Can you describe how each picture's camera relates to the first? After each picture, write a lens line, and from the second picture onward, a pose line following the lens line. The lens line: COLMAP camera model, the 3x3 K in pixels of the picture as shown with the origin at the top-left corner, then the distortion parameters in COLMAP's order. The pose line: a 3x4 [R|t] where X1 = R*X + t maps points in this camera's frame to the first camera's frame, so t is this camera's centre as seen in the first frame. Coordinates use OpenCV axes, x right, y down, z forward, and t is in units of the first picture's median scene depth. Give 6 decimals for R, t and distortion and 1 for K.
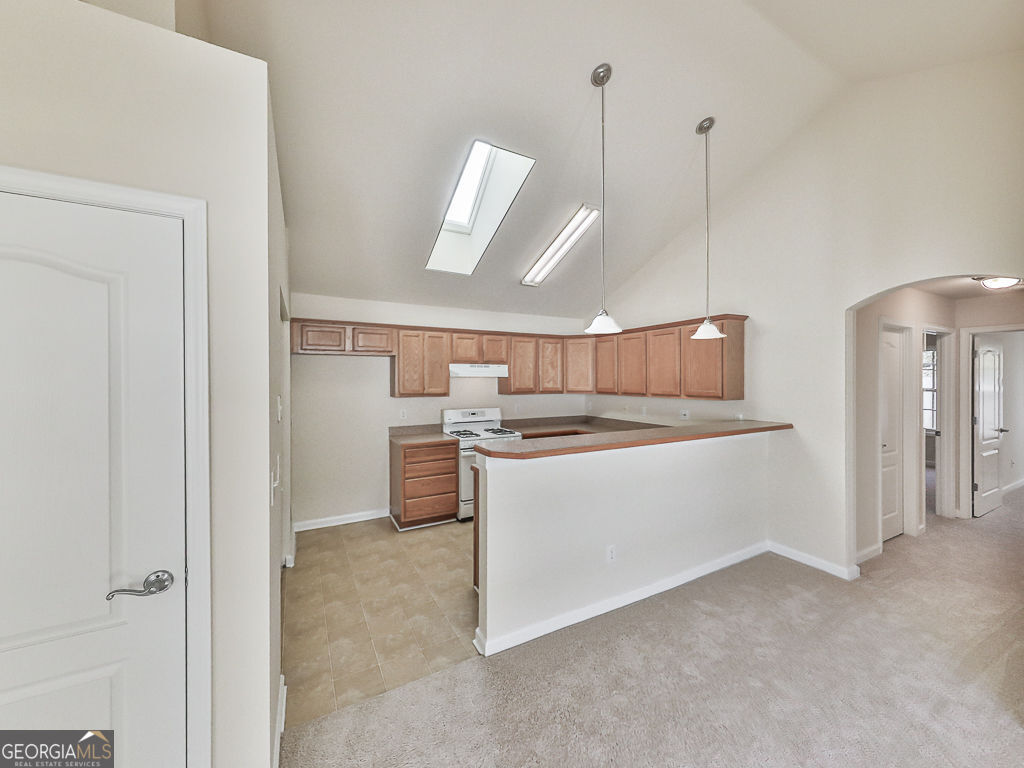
lens RADIAL K [[387.2, 0, 516.5], [0, 387.2, 377.7], [0, 0, 1]] dist [0.003906, -0.000069]
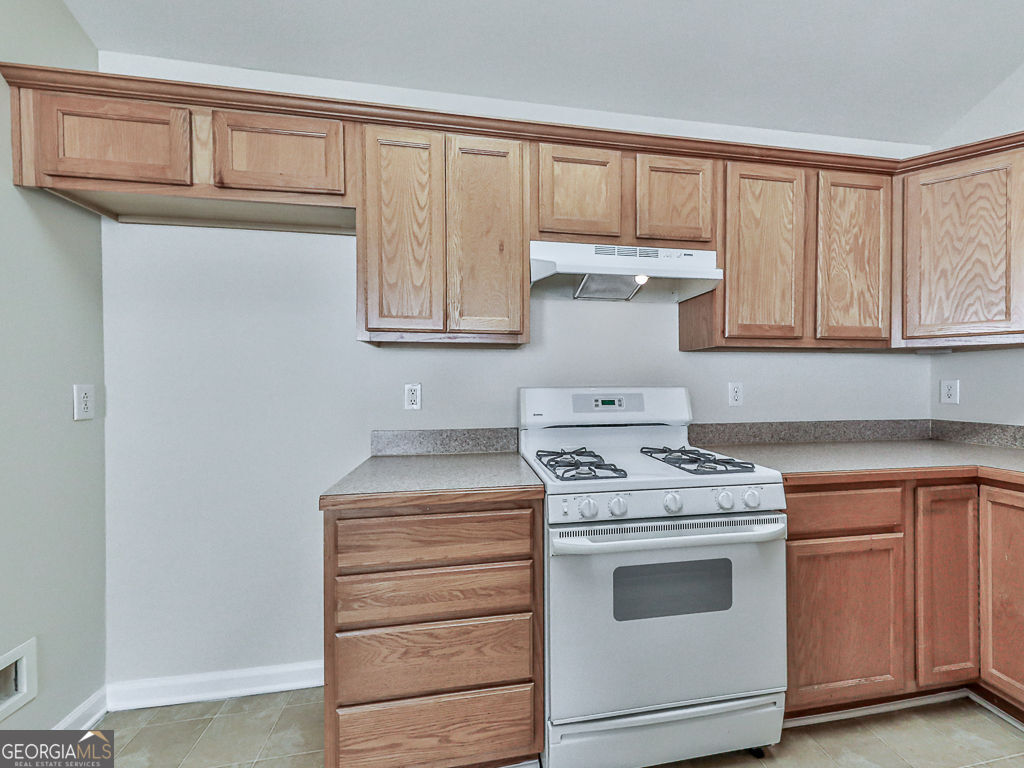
lens RADIAL K [[387.2, 0, 543.9], [0, 387.2, 382.9], [0, 0, 1]] dist [0.003906, -0.000069]
pose [[0.948901, -0.003559, -0.315553, -0.058080], [0.001285, 0.999972, -0.007414, 0.080432], [0.315570, 0.006630, 0.948879, 0.671488]]
